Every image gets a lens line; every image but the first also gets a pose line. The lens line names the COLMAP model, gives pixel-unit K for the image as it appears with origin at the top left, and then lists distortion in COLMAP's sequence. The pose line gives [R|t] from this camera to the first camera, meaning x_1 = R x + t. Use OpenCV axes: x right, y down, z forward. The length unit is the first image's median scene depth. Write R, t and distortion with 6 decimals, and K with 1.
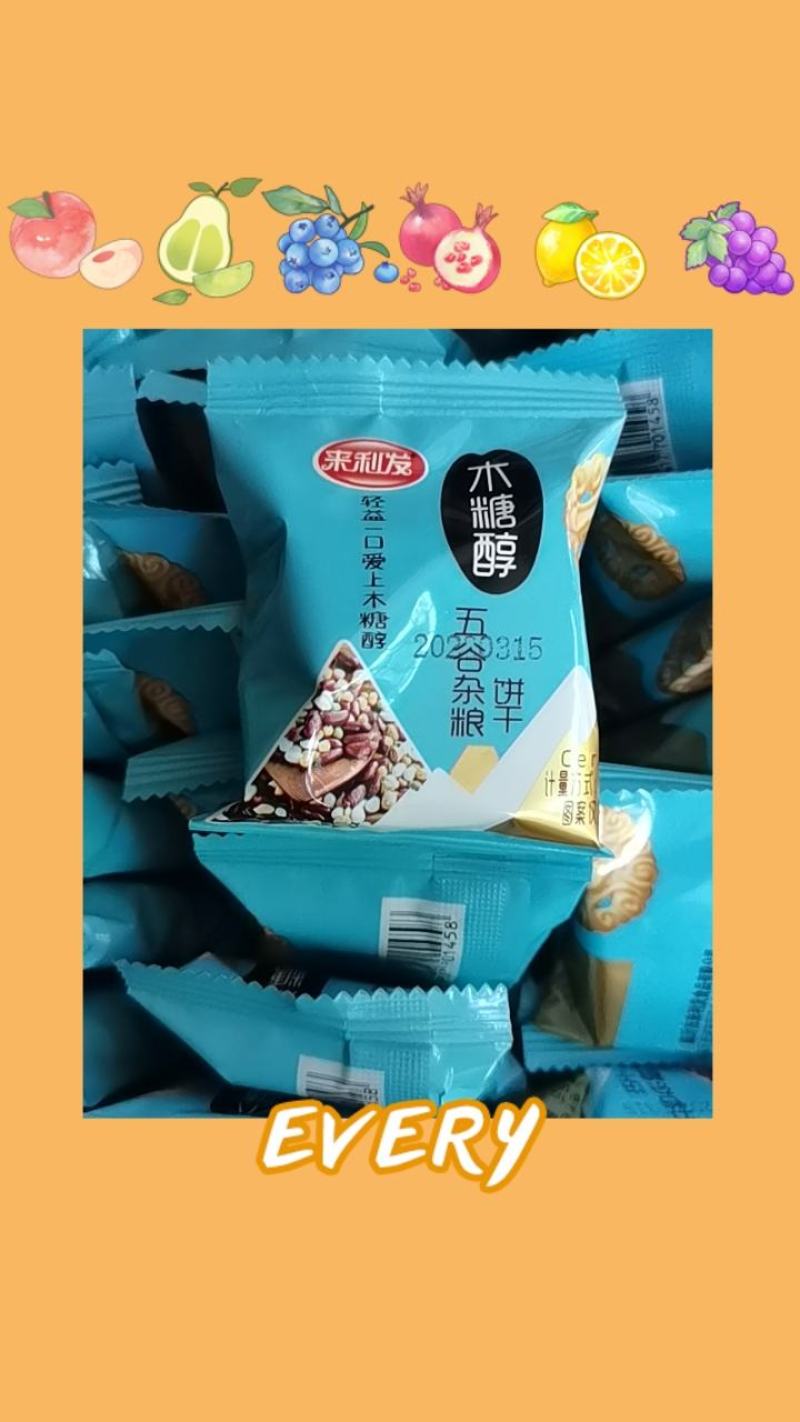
lens RADIAL K [[1142.2, 0, 447.0], [0, 1142.2, 777.1], [0, 0, 1]] dist [0.029750, -0.082332]
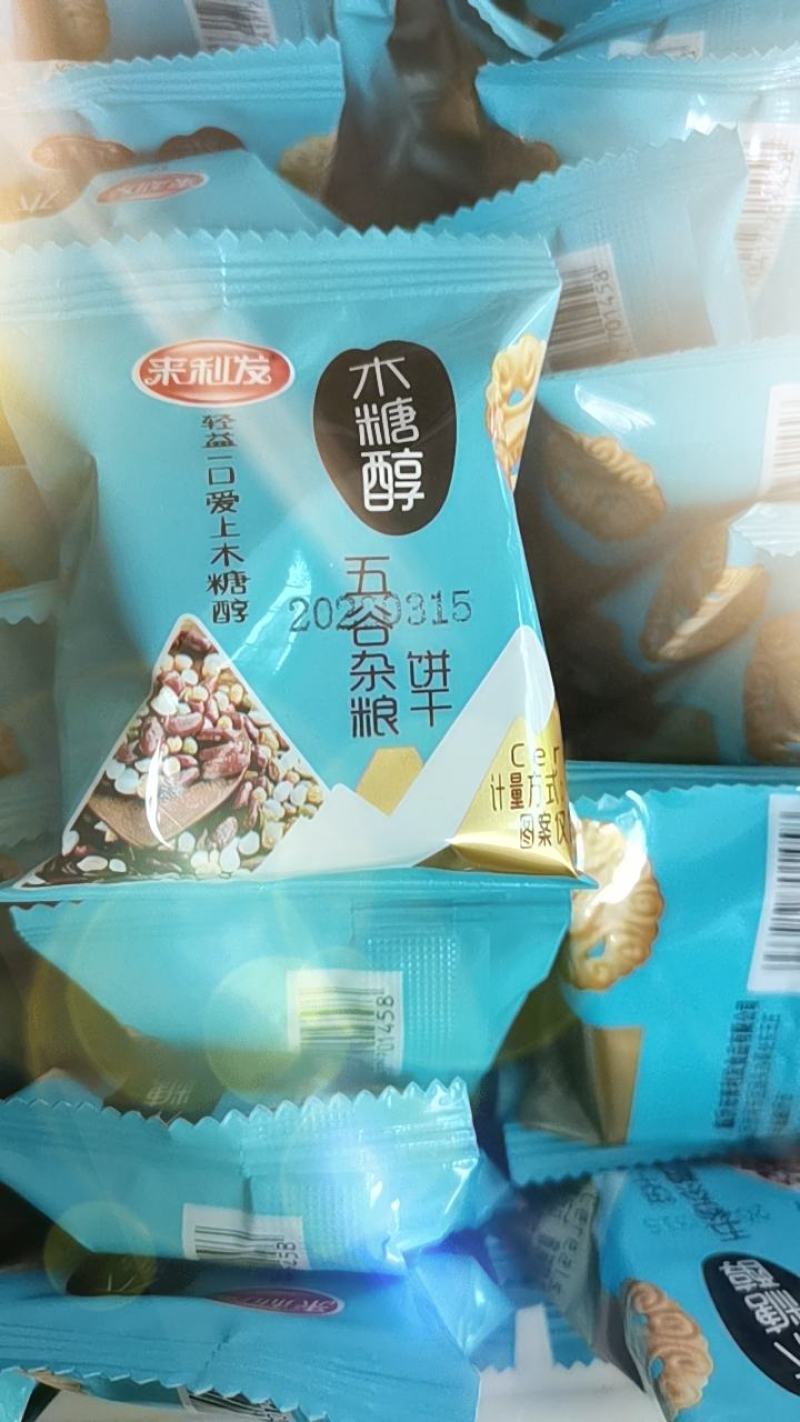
lens RADIAL K [[1360.9, 0, 464.0], [0, 1360.9, 761.5], [0, 0, 1]] dist [0.000116, 0.000000]
pose [[0.996012, -0.083201, 0.032222, 0.043849], [0.084187, 0.995982, -0.030548, 0.010378], [-0.029551, 0.033139, 0.999014, 0.152983]]
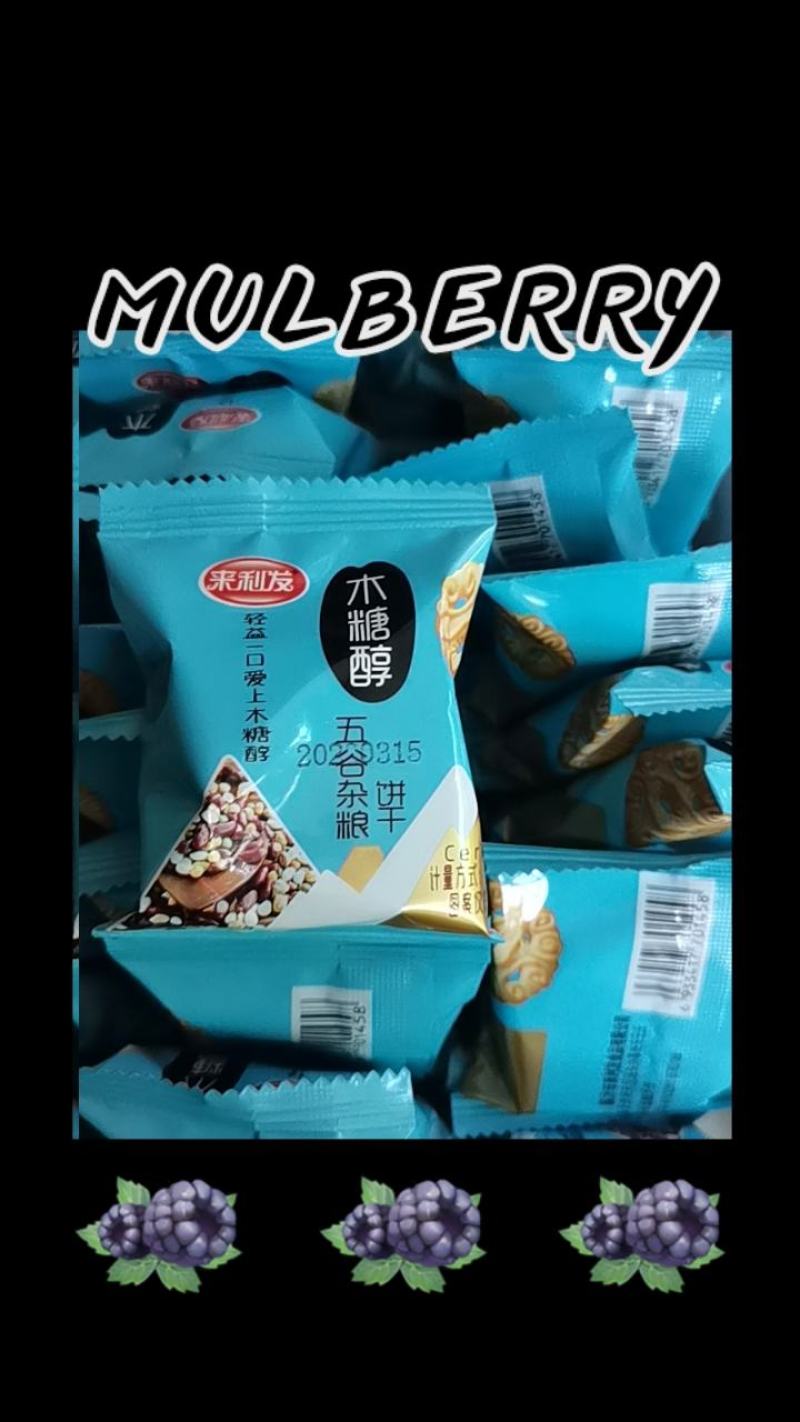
lens RADIAL K [[1142.2, 0, 448.9], [0, 1142.2, 761.6], [0, 0, 1]] dist [0.029750, -0.082332]
pose [[0.998927, -0.046068, 0.004827, 0.104242], [0.046193, 0.998485, -0.029900, -0.070601], [-0.003443, 0.030091, 0.999541, -0.054124]]
